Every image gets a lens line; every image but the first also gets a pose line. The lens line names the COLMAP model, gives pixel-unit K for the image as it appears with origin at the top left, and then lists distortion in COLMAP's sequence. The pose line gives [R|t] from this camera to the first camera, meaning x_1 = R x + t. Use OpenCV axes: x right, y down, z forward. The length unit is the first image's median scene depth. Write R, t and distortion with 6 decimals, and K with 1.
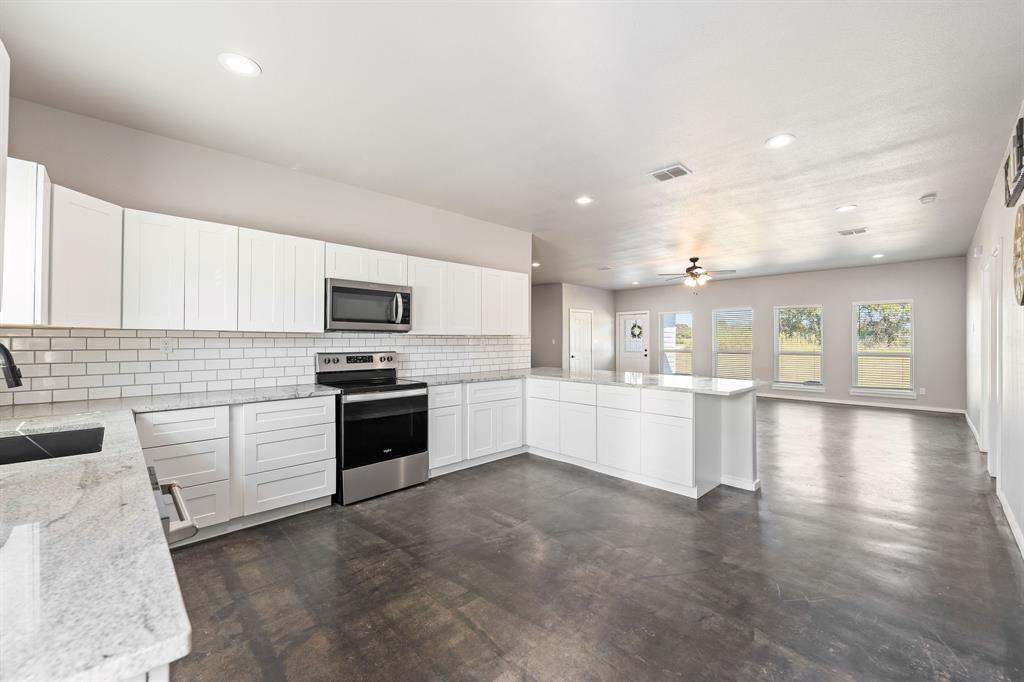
lens RADIAL K [[410.3, 0, 512.0], [0, 410.3, 341.0], [0, 0, 1]] dist [0.000161, 0.000096]
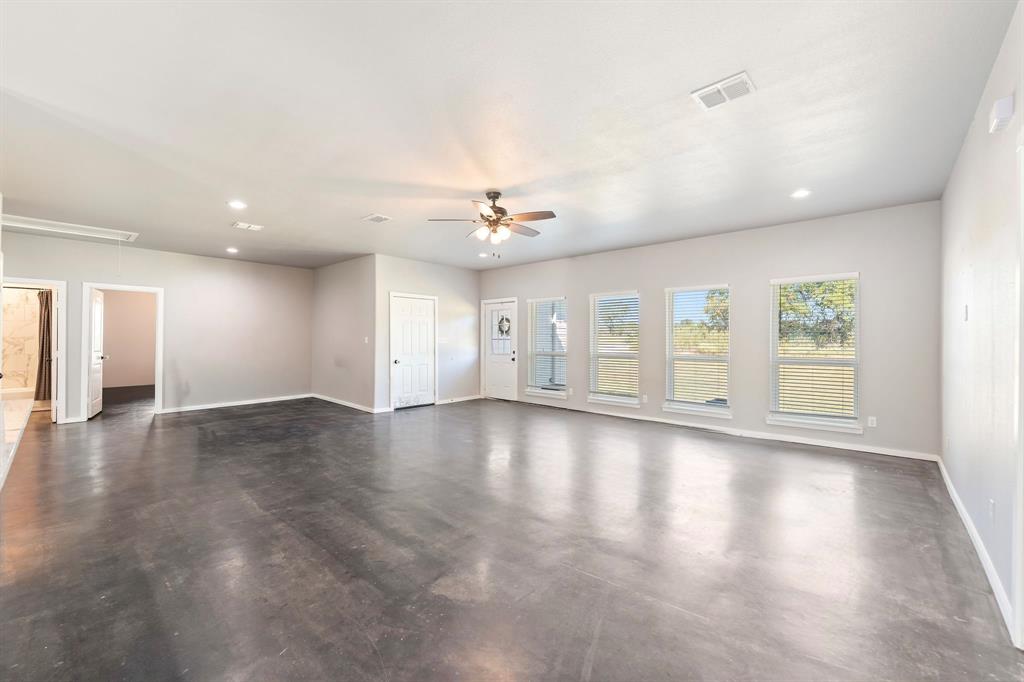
lens RADIAL K [[420.0, 0, 513.5], [0, 420.0, 339.1], [0, 0, 1]] dist [-0.002228, -0.000107]
pose [[0.997348, 0.002762, 0.072726, 0.295108], [-0.002635, 0.999995, -0.001845, 0.000633], [-0.072730, 0.001648, 0.997350, 0.291163]]
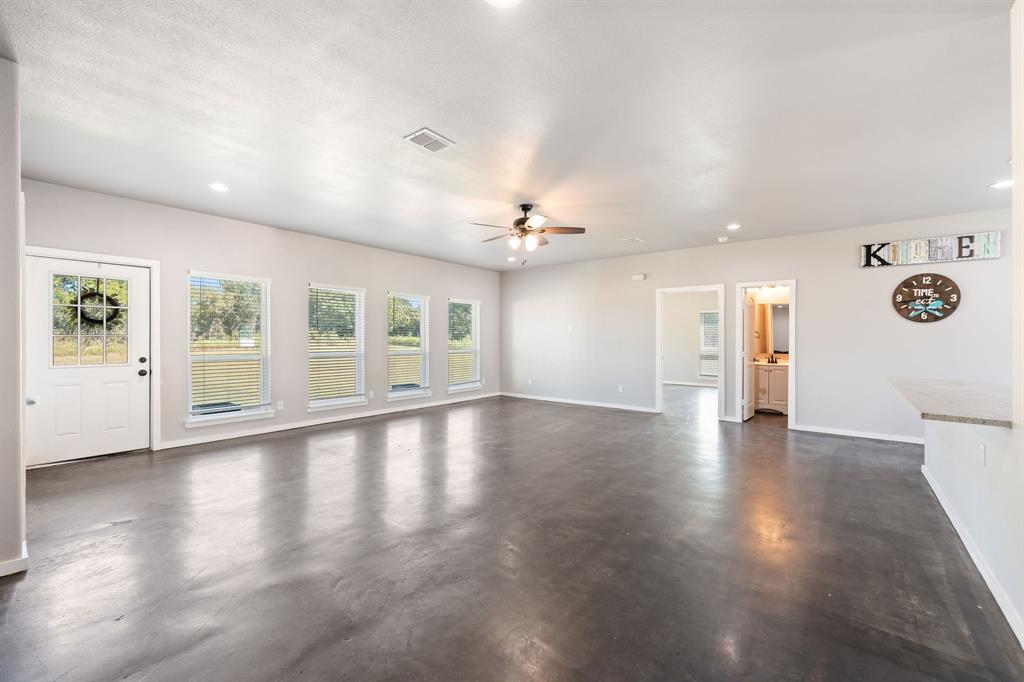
lens RADIAL K [[420.0, 0, 513.5], [0, 420.0, 339.1], [0, 0, 1]] dist [-0.002228, -0.000107]
pose [[-0.141214, -0.003256, 0.989974, -0.129029], [-0.002050, 0.999993, 0.002996, 0.000330], [-0.989977, -0.001606, -0.141220, 0.767652]]
